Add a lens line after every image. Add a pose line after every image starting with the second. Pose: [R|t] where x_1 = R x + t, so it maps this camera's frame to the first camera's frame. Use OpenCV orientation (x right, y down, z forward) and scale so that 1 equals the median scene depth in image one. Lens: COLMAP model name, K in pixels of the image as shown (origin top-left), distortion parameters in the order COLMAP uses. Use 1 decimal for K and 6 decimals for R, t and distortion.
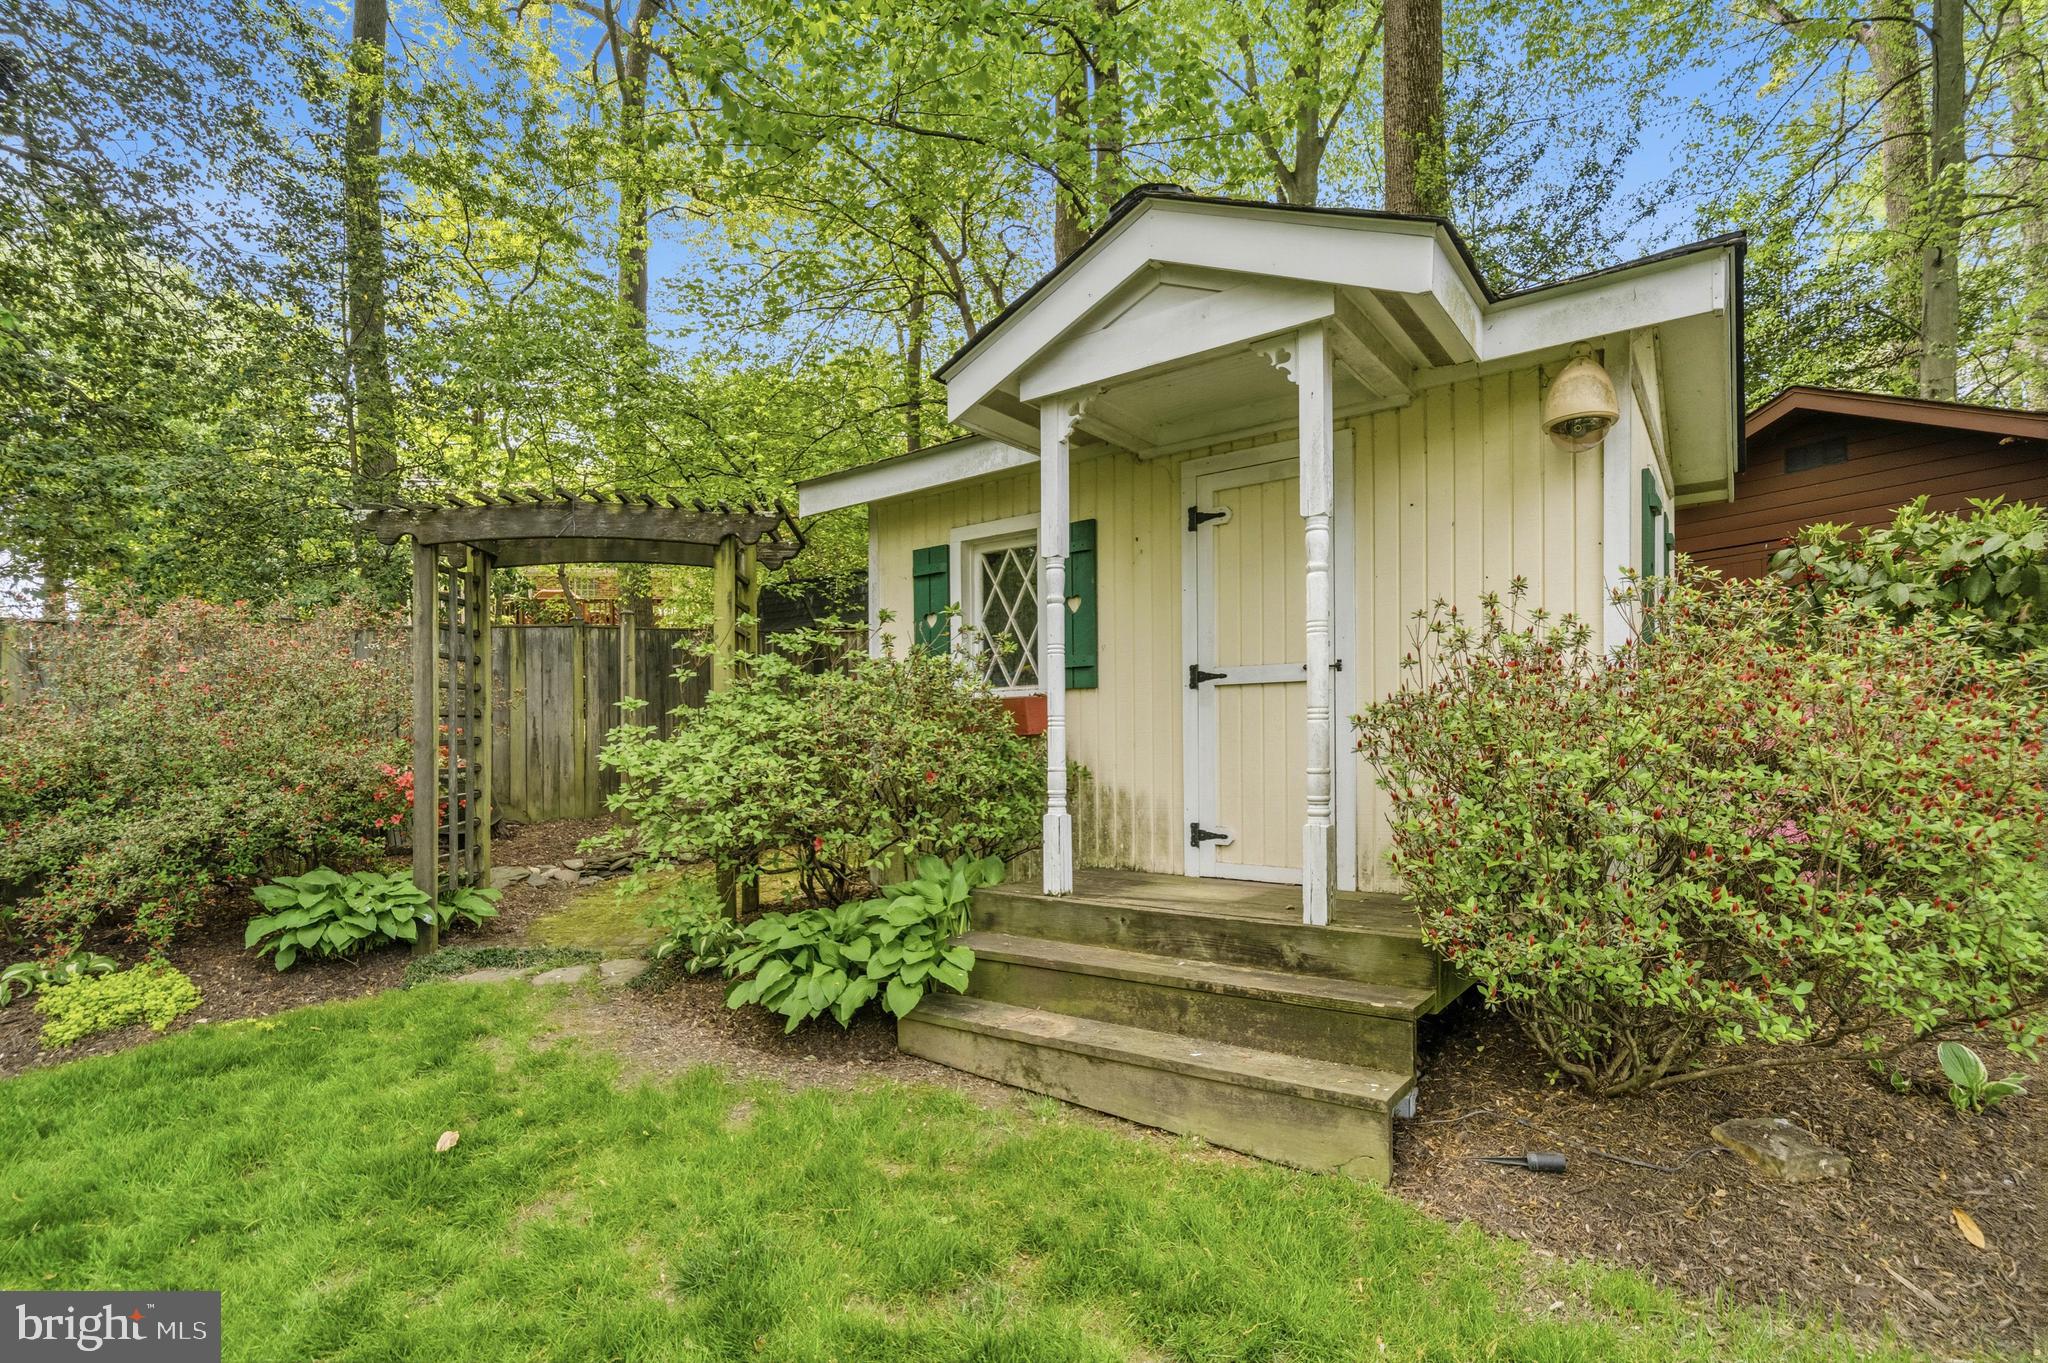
lens RADIAL K [[970.2, 0, 993.6], [0, 970.2, 738.9], [0, 0, 1]] dist [-0.000922, -0.000611]
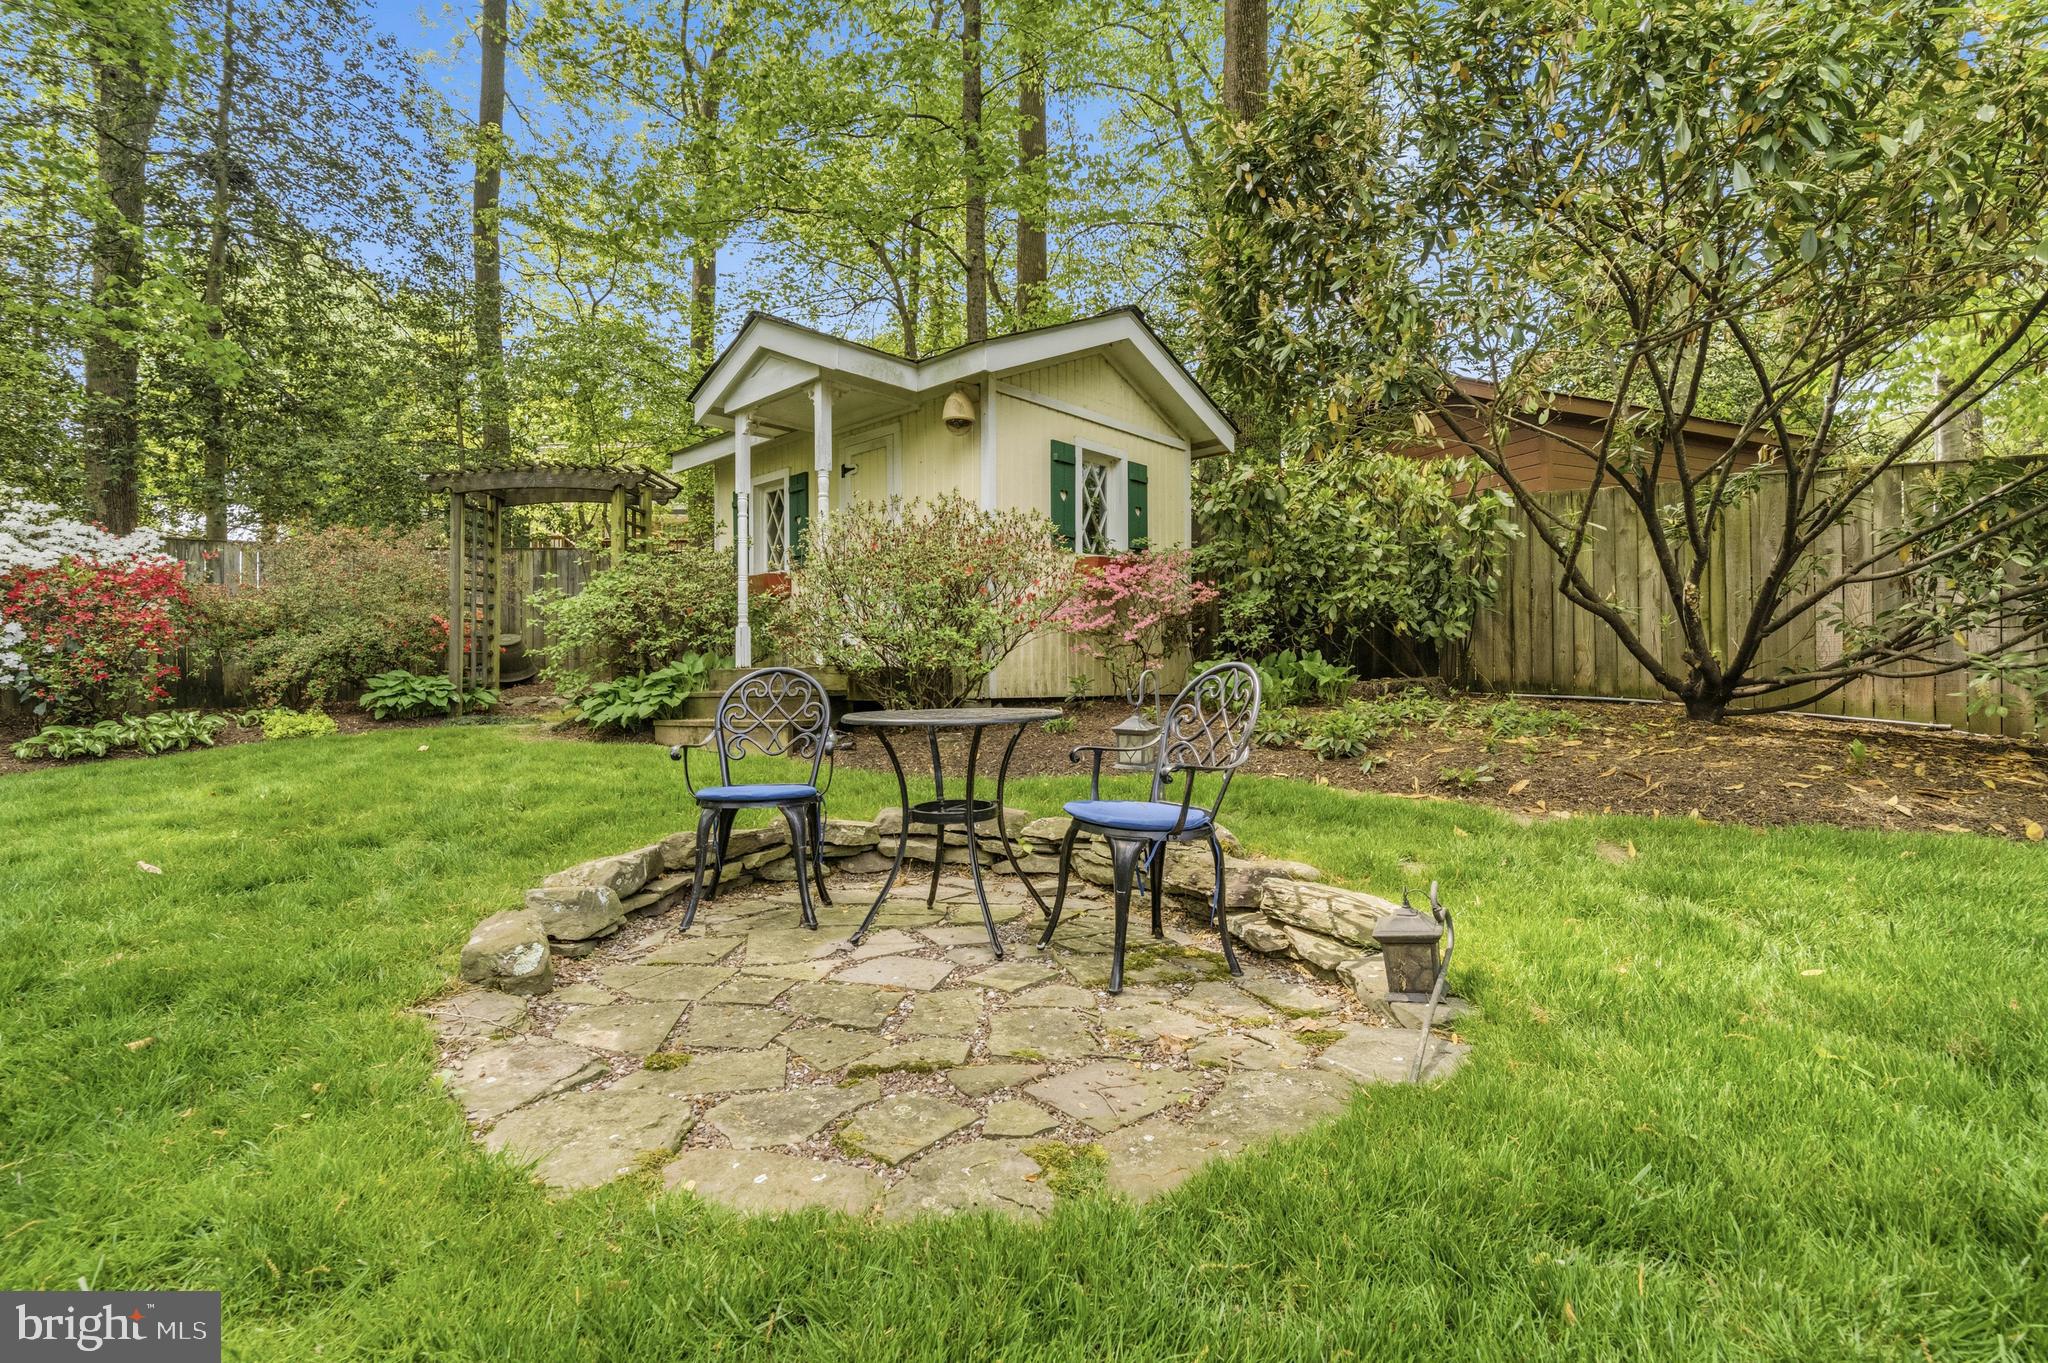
lens RADIAL K [[966.5, 0, 1024.0], [0, 966.5, 681.5], [0, 0, 1]] dist [-0.013311, -0.000160]
pose [[0.994830, 0.004334, -0.101463, 0.699952], [-0.004675, 0.999984, -0.003118, 0.163190], [0.101448, 0.003576, 0.994834, -0.726885]]
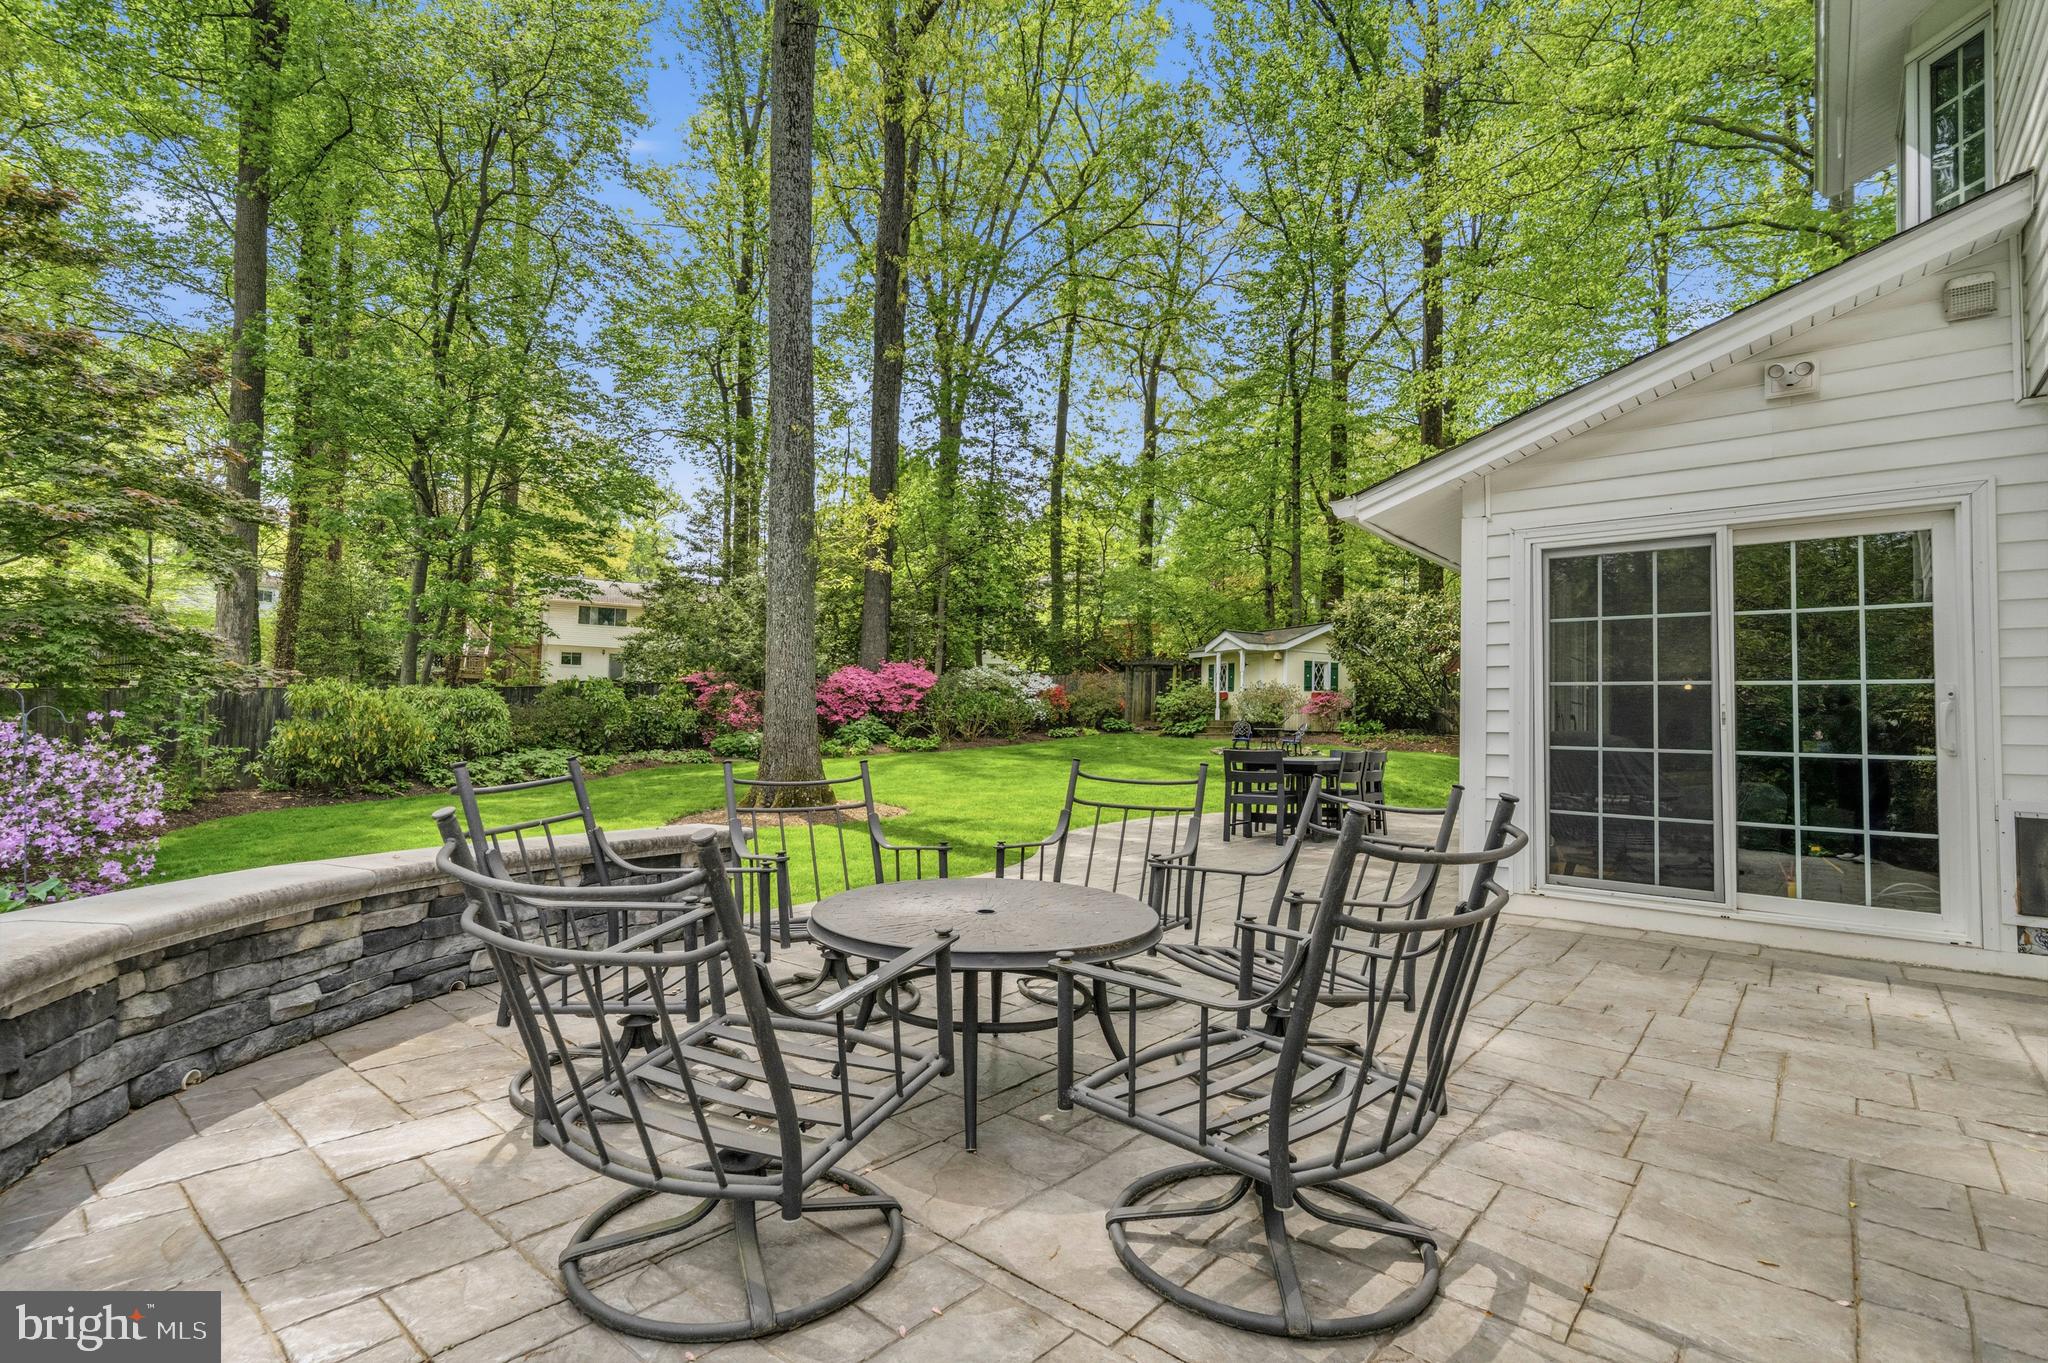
lens RADIAL K [[966.5, 0, 1024.0], [0, 966.5, 681.5], [0, 0, 1]] dist [-0.013311, -0.000160]
pose [[0.893645, 0.015726, -0.448499, 1.689976], [-0.039226, 0.998298, -0.043153, 0.202417], [0.447057, 0.056156, 0.892741, -5.115388]]
